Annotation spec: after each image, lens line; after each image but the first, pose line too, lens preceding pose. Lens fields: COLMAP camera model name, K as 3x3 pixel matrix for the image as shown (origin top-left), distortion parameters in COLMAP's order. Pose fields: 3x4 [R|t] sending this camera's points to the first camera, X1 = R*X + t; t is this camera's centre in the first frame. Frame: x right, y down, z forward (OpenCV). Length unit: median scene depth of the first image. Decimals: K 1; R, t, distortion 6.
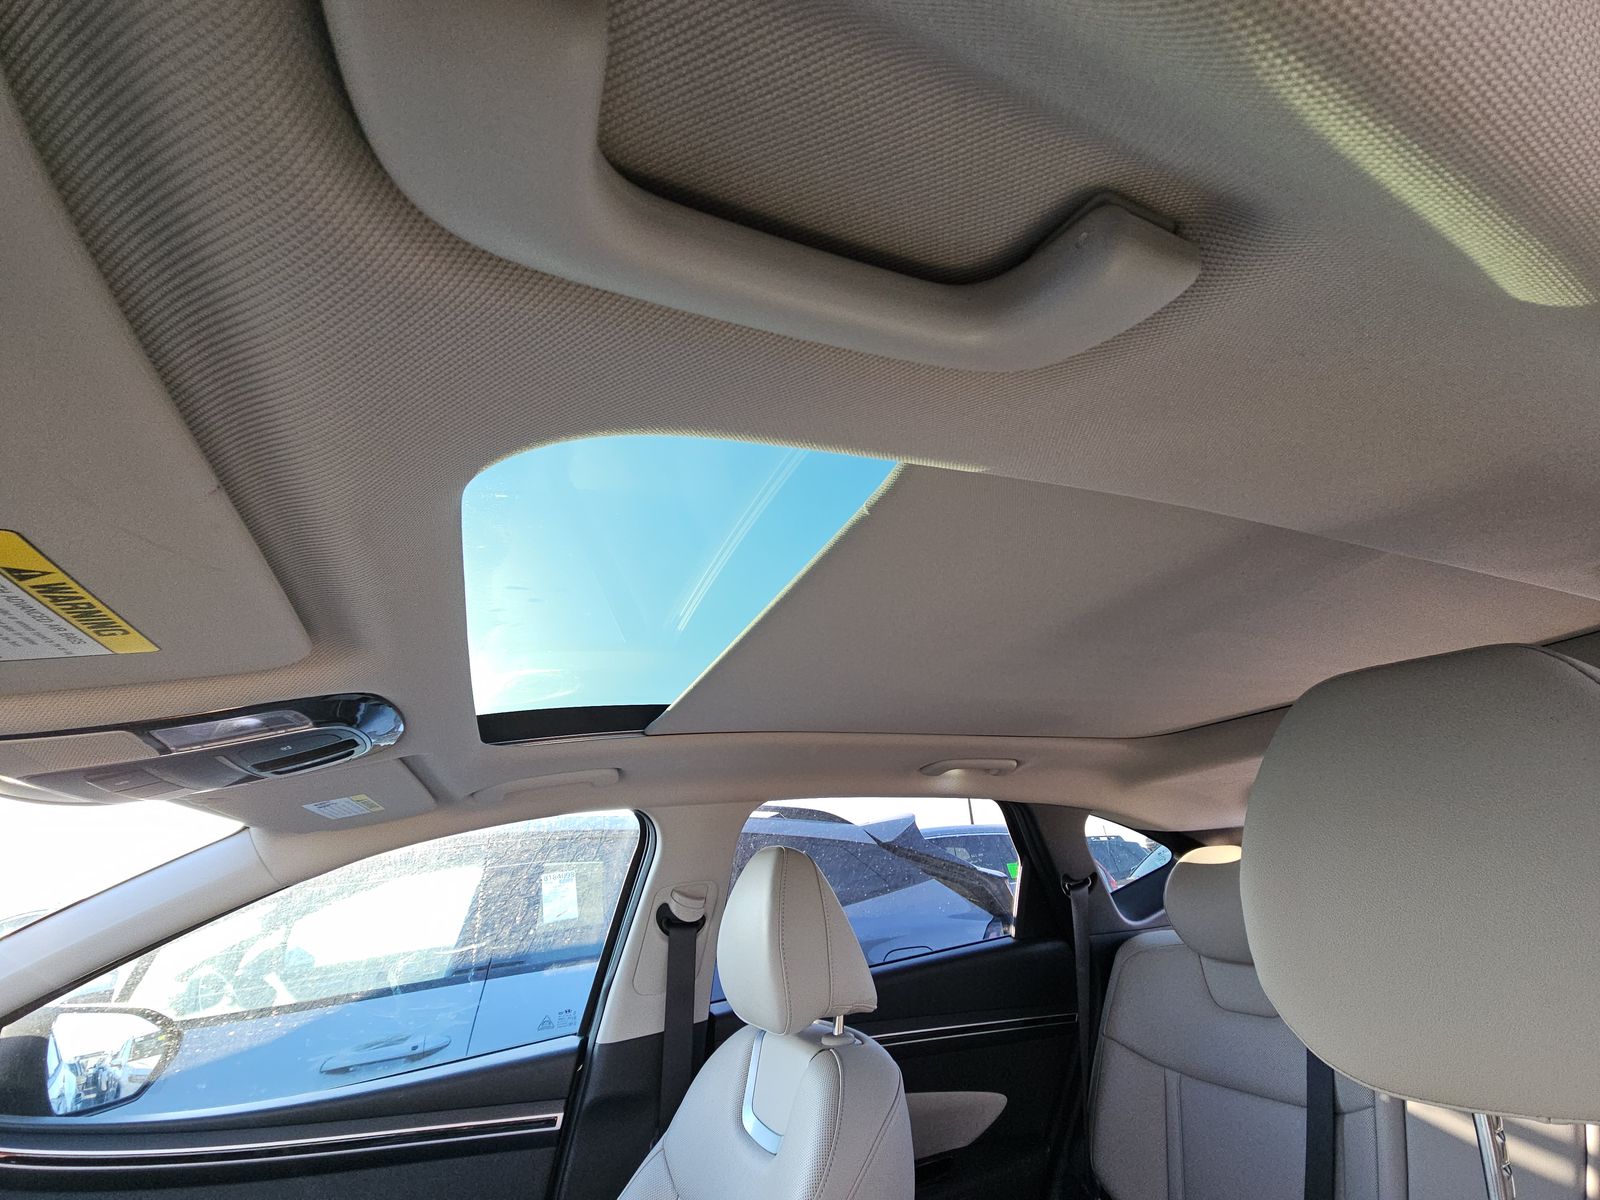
lens RADIAL K [[648.0, 0, 803.9], [0, 648.0, 602.6], [0, 0, 1]] dist [0.001171, 0.000036]
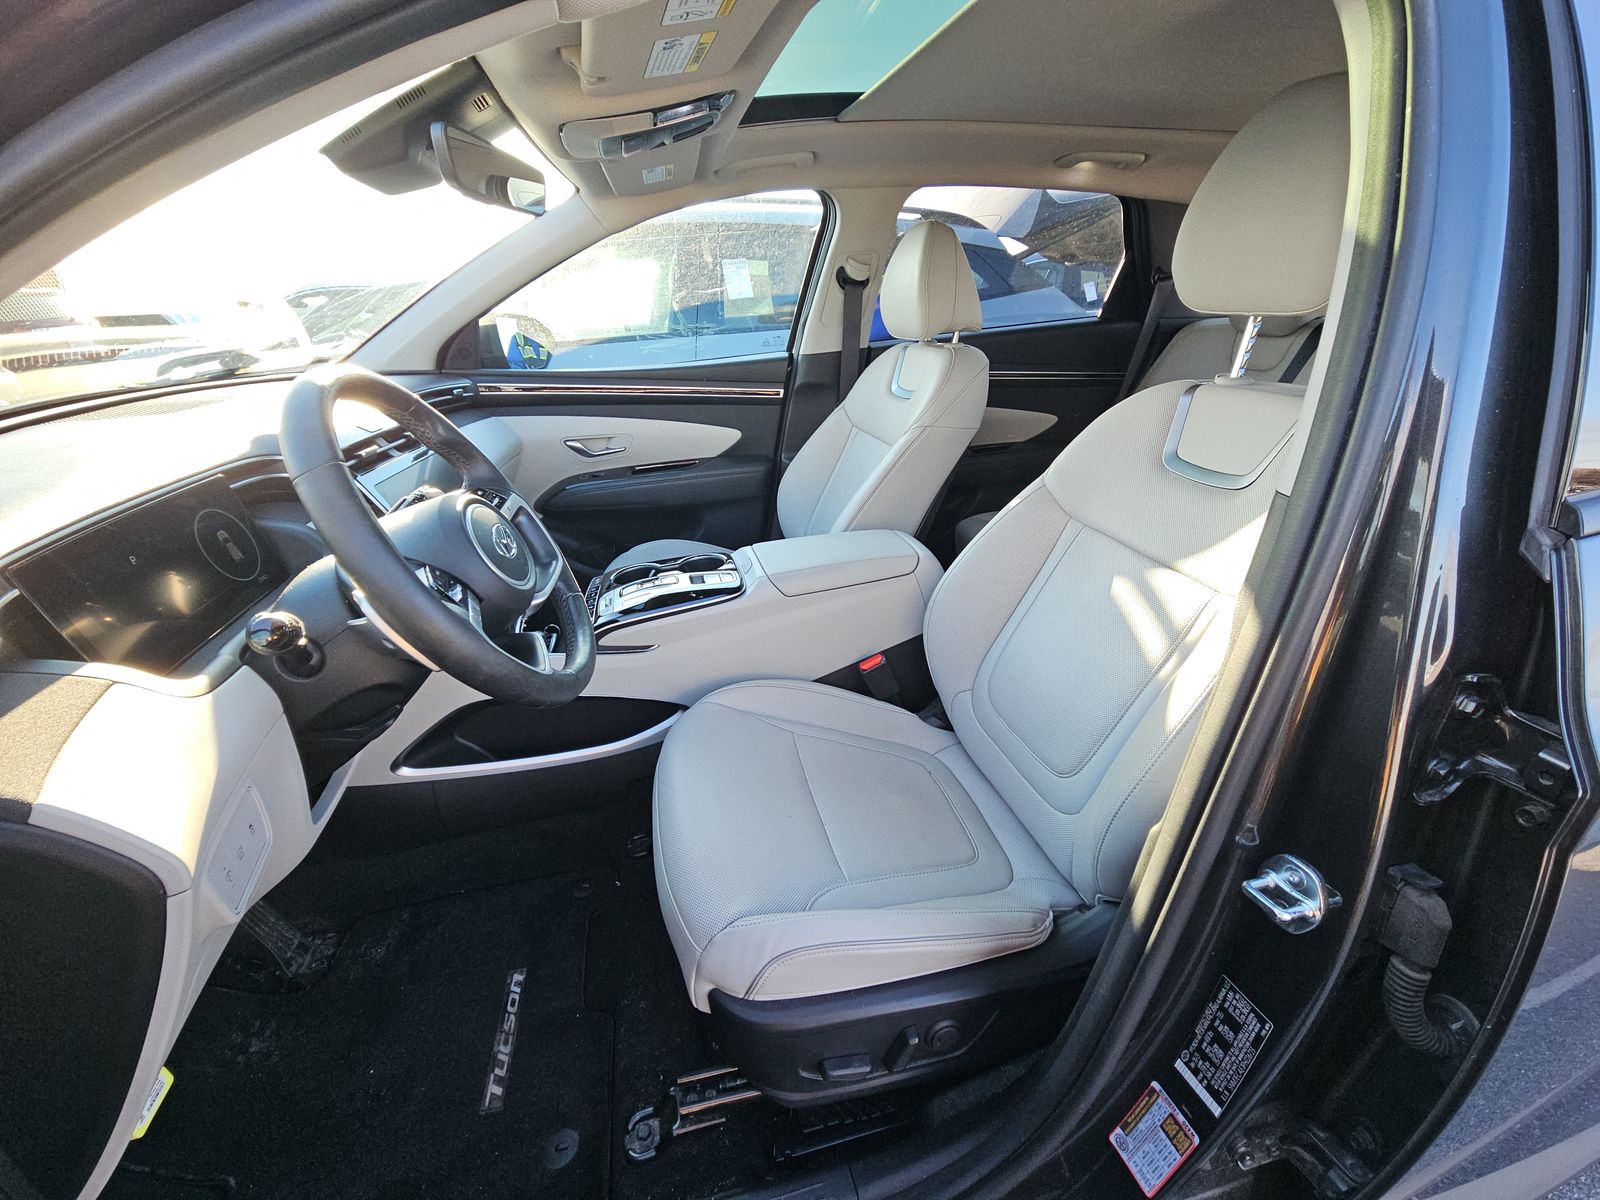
lens RADIAL K [[648.0, 0, 803.9], [0, 648.0, 602.6], [0, 0, 1]] dist [0.001171, 0.000036]
pose [[0.984372, 0.114473, -0.133821, -0.022285], [0.022360, 0.672510, 0.739750, -0.096176], [0.174677, -0.731181, 0.659440, -0.500864]]
